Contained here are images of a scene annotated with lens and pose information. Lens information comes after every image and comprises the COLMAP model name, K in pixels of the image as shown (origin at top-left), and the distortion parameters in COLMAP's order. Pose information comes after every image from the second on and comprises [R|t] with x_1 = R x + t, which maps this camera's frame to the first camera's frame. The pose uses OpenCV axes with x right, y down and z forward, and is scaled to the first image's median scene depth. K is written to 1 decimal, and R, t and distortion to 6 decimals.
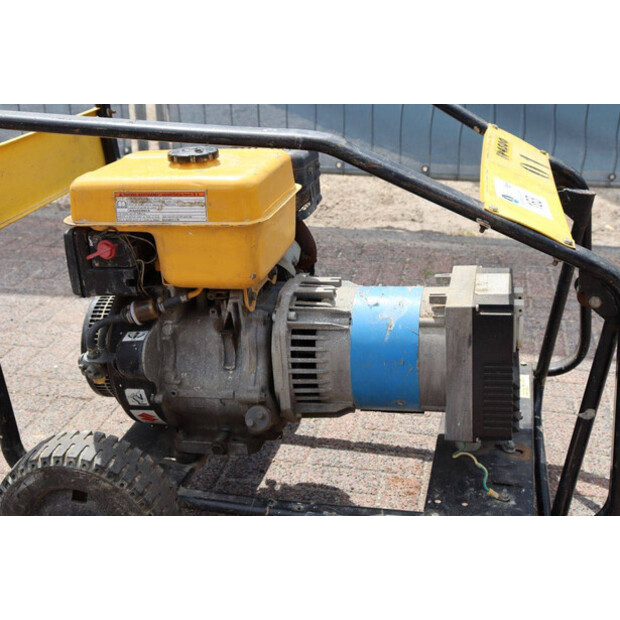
lens RADIAL K [[848.9, 0, 308.7], [0, 848.9, 311.4], [0, 0, 1]] dist [0.074303, 0.000000]
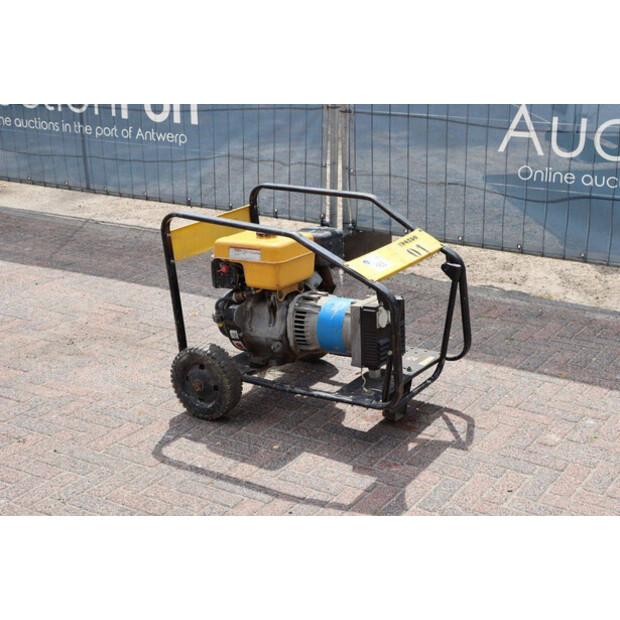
lens RADIAL K [[1009.2, 0, 312.1], [0, 1009.2, 309.9], [0, 0, 1]] dist [0.166494, 0.000000]
pose [[0.941519, 0.106909, -0.319552, 0.904447], [-0.130842, 0.989914, -0.054327, 0.163390], [0.310521, 0.092961, 0.946010, -1.599129]]
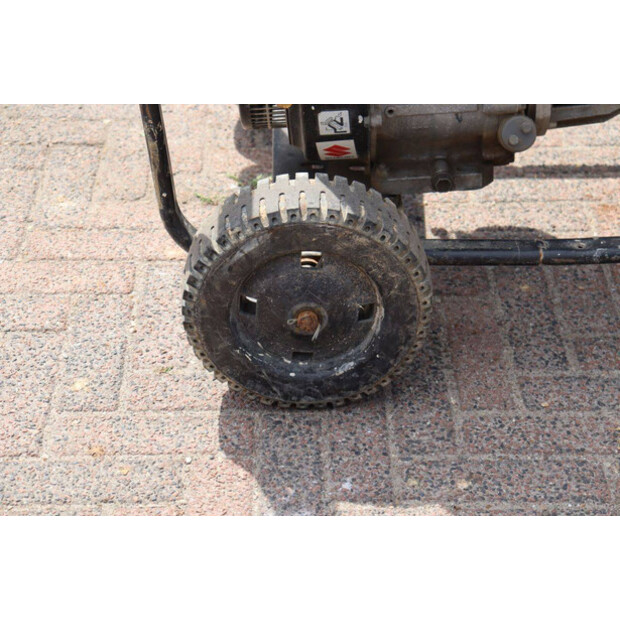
lens RADIAL K [[1434.2, 0, 307.5], [0, 1434.2, 309.0], [0, 0, 1]] dist [0.327770, 0.000000]
pose [[0.973320, -0.117695, 0.196966, -0.493914], [0.071271, 0.971038, 0.228048, -0.024852], [-0.218101, -0.207925, 0.953519, -0.177814]]
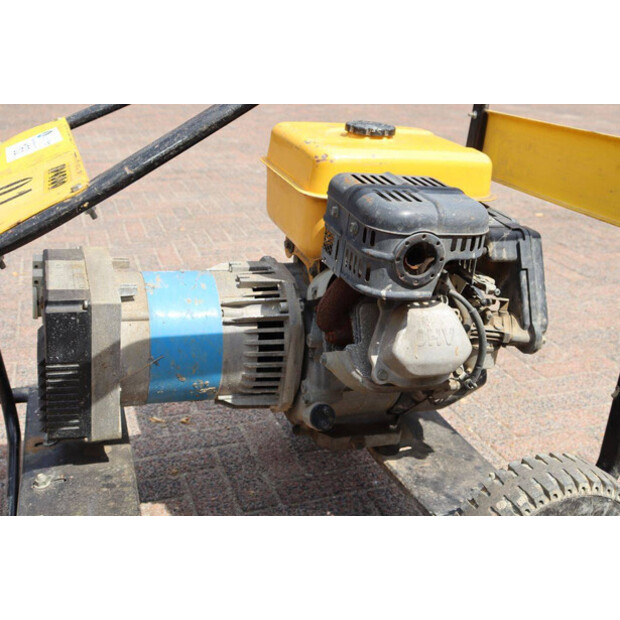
lens RADIAL K [[747.9, 0, 309.8], [0, 747.9, 313.7], [0, 0, 1]] dist [0.004105, 0.000000]
pose [[-0.851060, 0.181577, -0.492673, 0.404825], [-0.220867, 0.727452, 0.649640, -0.588415], [0.476356, 0.661698, -0.579001, 1.627454]]
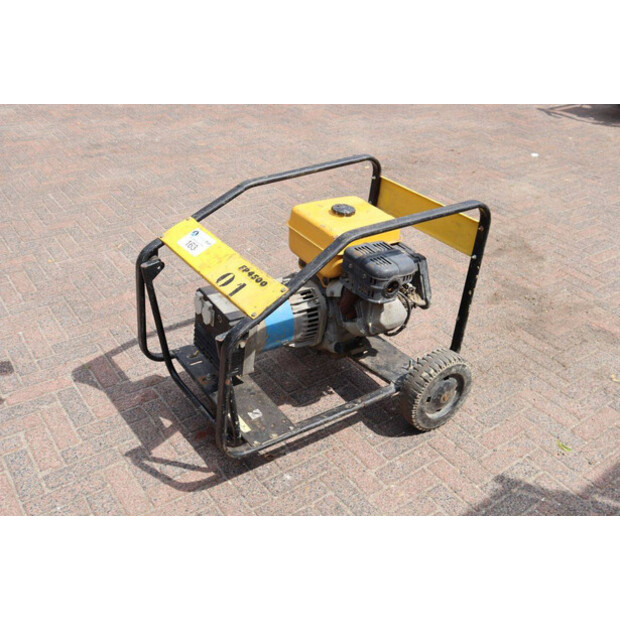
lens RADIAL K [[641.2, 0, 311.1], [0, 641.2, 308.6], [0, 0, 1]] dist [-0.043613, 0.000000]
pose [[-0.663736, 0.376694, -0.646185, 1.043135], [-0.319240, 0.638609, 0.700189, -1.121410], [0.676417, 0.671029, -0.303612, 1.598298]]
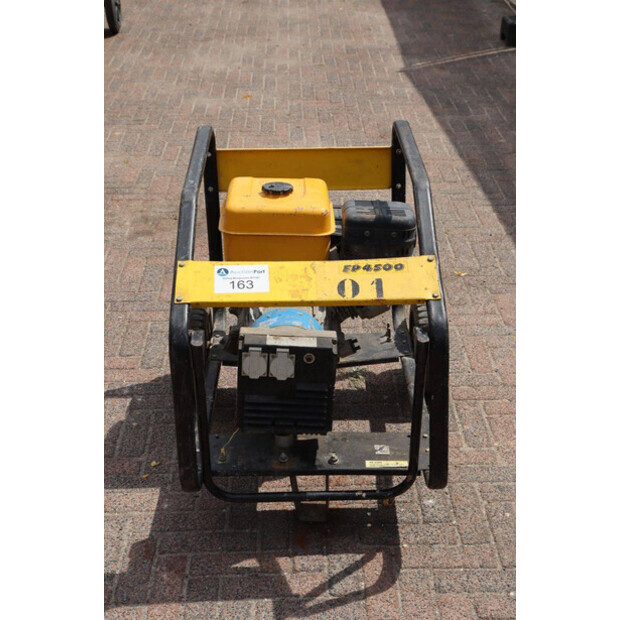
lens RADIAL K [[1009.2, 0, 310.4], [0, 1009.2, 313.4], [0, 0, 1]] dist [0.166494, 0.000000]
pose [[0.244958, 0.441825, -0.863010, 1.682712], [-0.371380, 0.864996, 0.337429, -0.663042], [0.895585, 0.237849, 0.375972, 0.379115]]
